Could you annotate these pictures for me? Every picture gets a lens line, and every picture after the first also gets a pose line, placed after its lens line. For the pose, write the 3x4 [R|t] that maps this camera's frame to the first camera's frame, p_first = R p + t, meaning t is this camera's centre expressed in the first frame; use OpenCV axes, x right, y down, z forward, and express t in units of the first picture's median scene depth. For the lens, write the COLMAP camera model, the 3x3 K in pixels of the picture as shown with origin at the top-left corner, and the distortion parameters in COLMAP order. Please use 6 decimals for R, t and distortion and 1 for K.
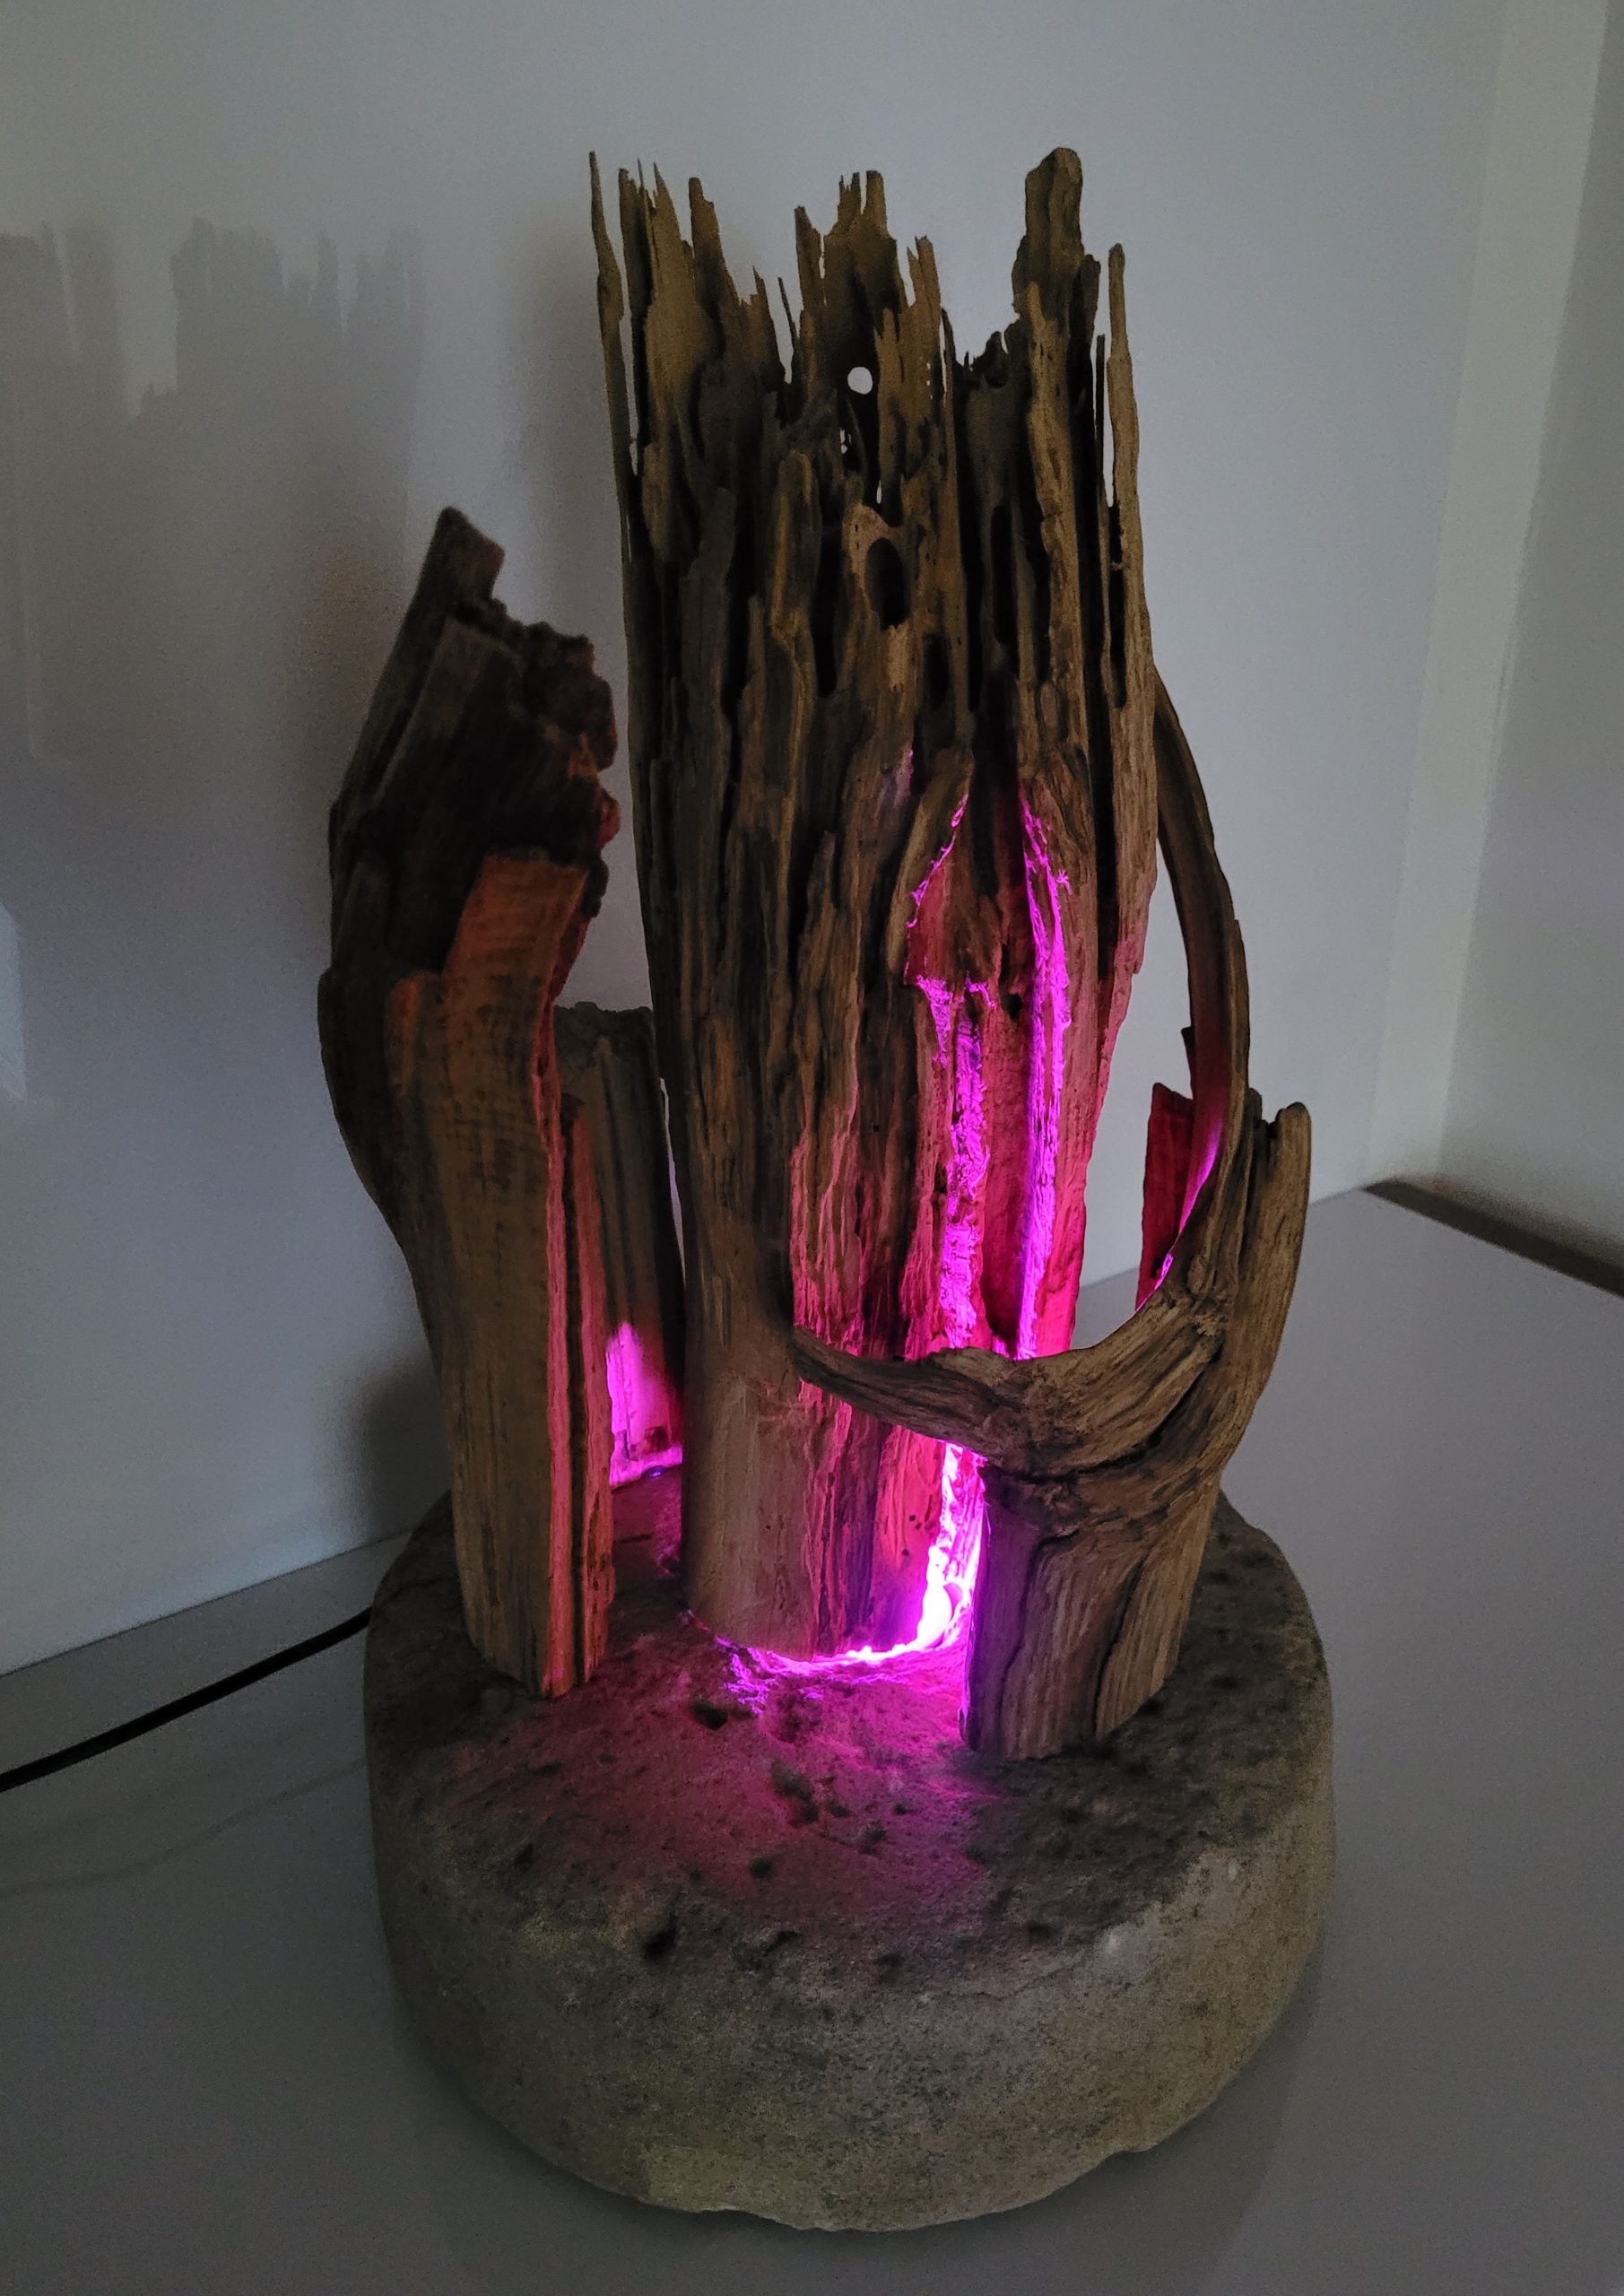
lens RADIAL K [[1920.3, 0, 820.0], [0, 1920.3, 1184.4], [0, 0, 1]] dist [0.005283, -0.005074]
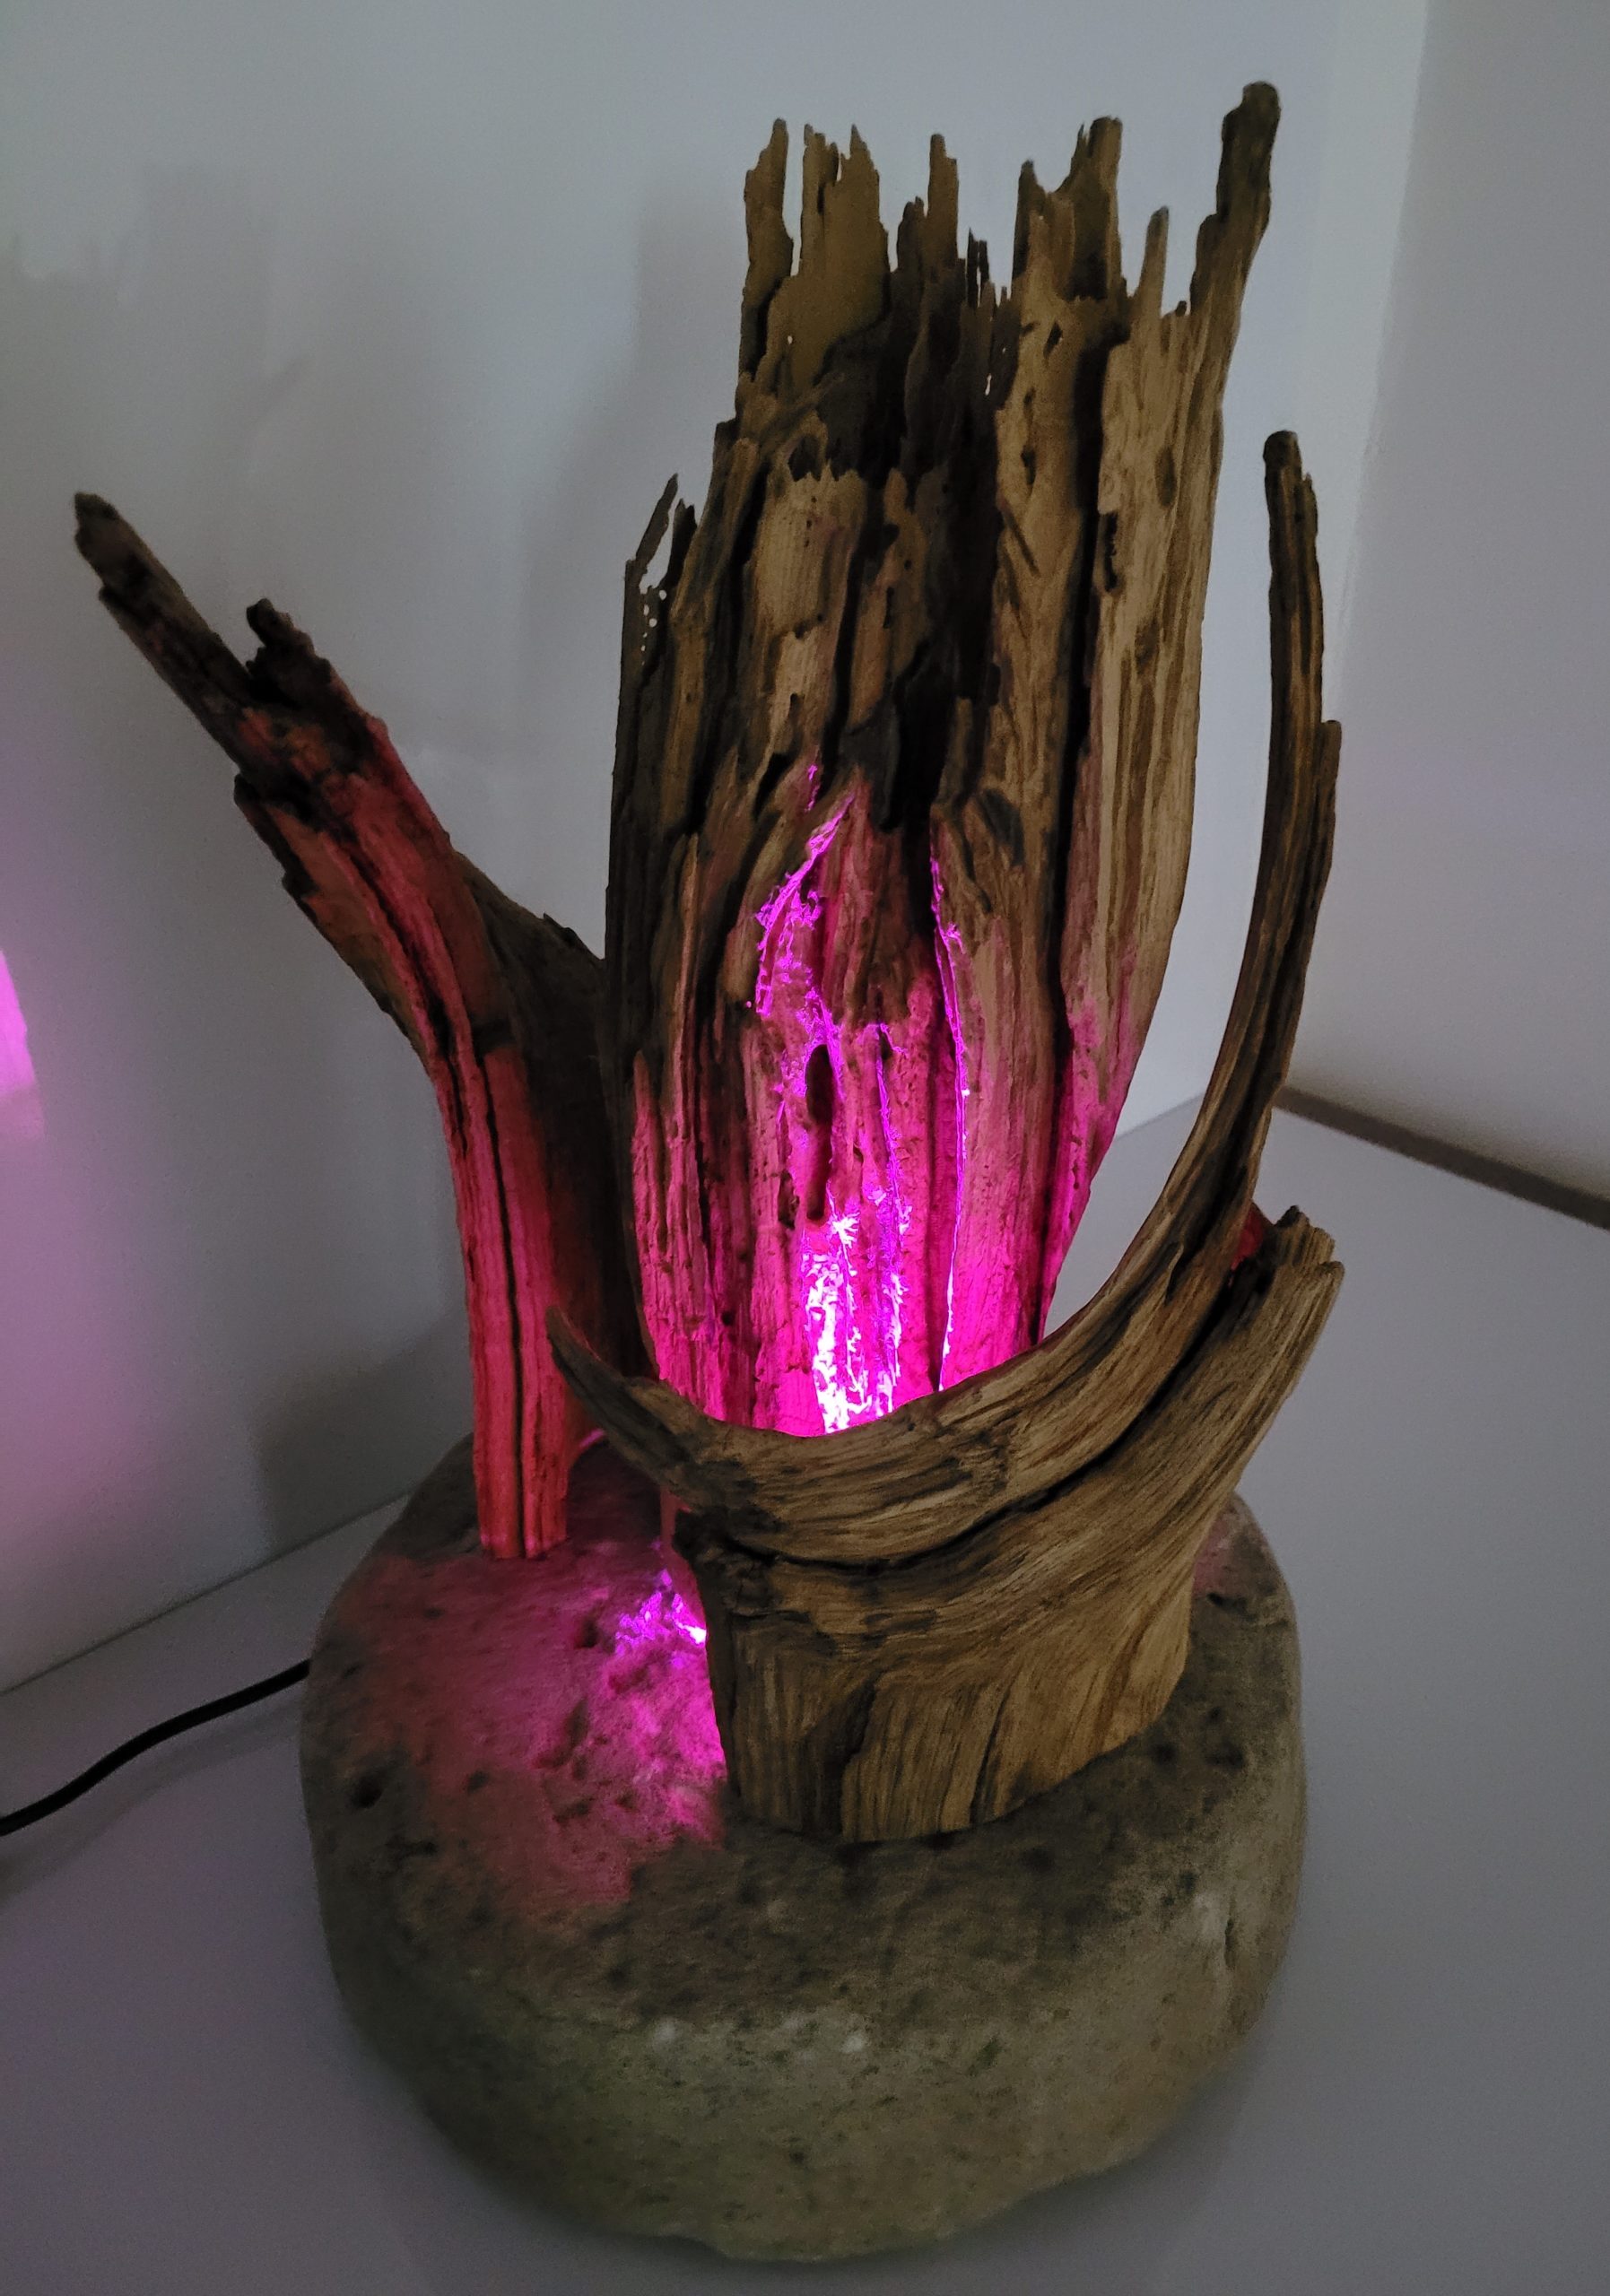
lens RADIAL K [[1777.3, 0, 795.2], [0, 1777.3, 1105.3], [0, 0, 1]] dist [0.001537, 0.003576]
pose [[0.774089, 0.270100, -0.572566, 0.560885], [-0.245416, 0.961725, 0.121886, -0.164131], [0.583572, 0.046167, 0.810748, 0.289422]]
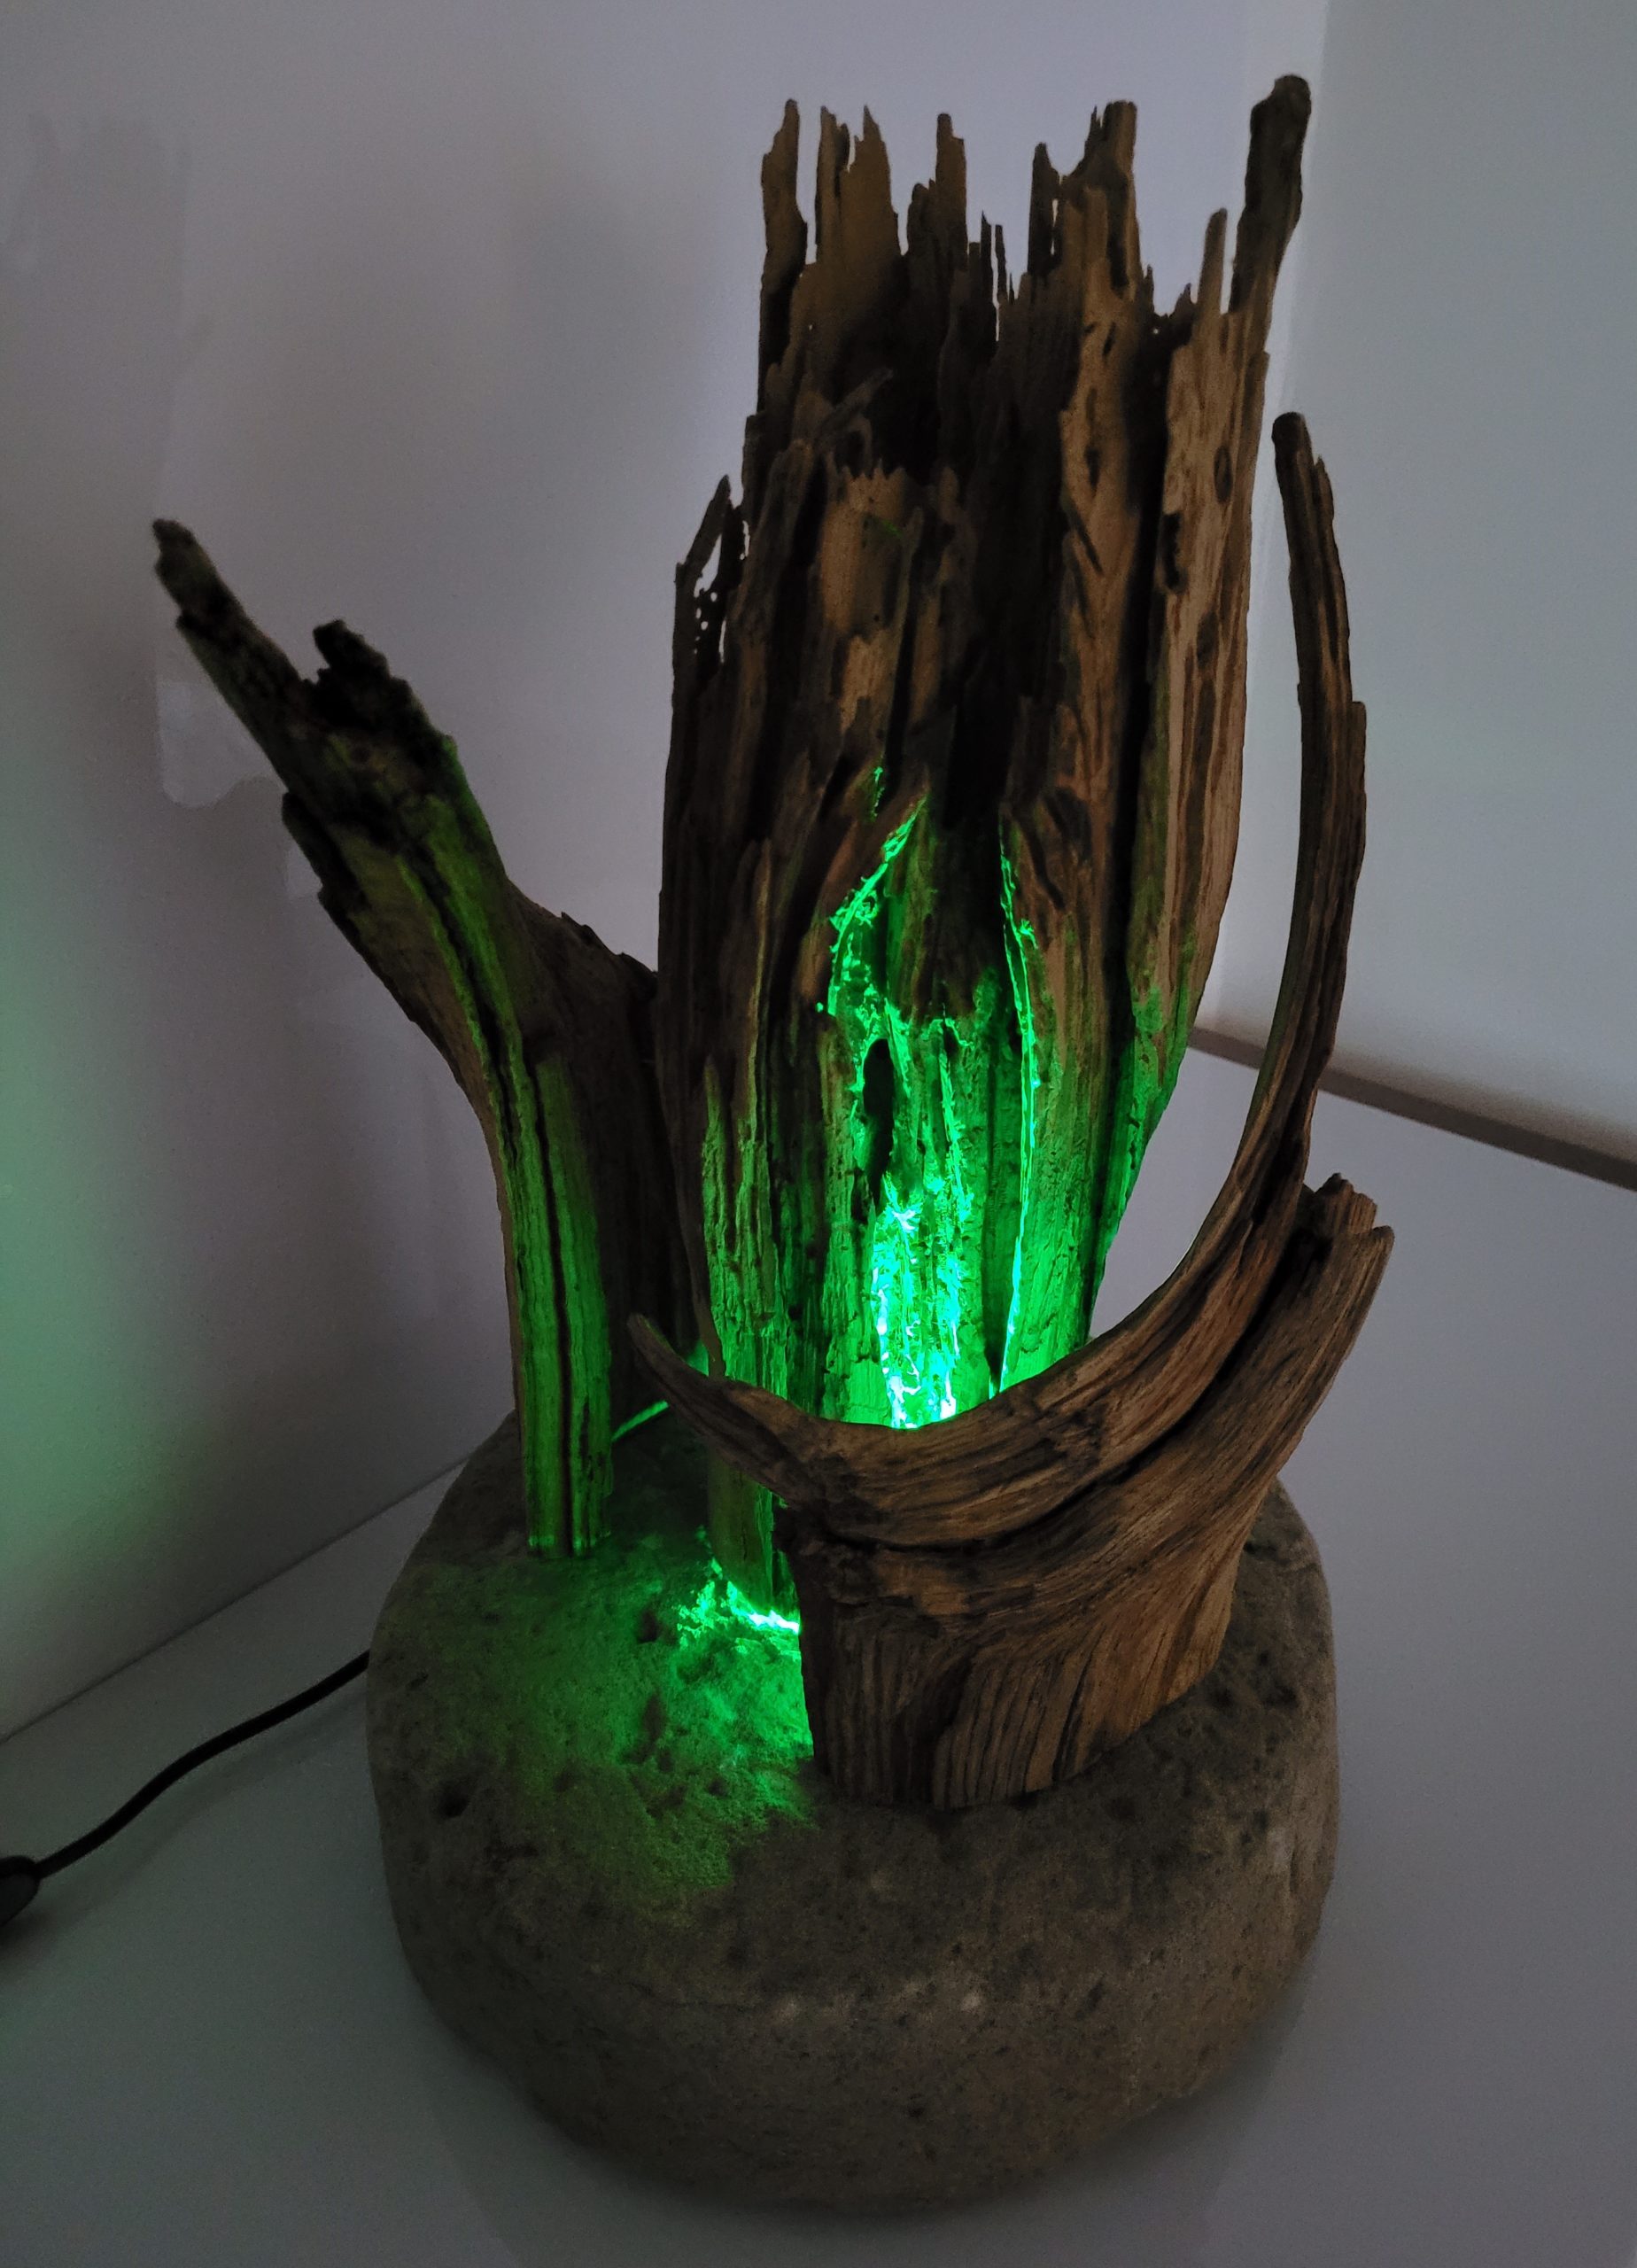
lens RADIAL K [[1800.1, 0, 818.5], [0, 1800.1, 1134.0], [0, 0, 1]] dist [0.004273, 0.008727]
pose [[0.837422, 0.253853, -0.484027, 0.478597], [-0.210001, 0.967060, 0.143860, -0.166802], [0.504603, -0.018825, 0.863147, 0.210863]]
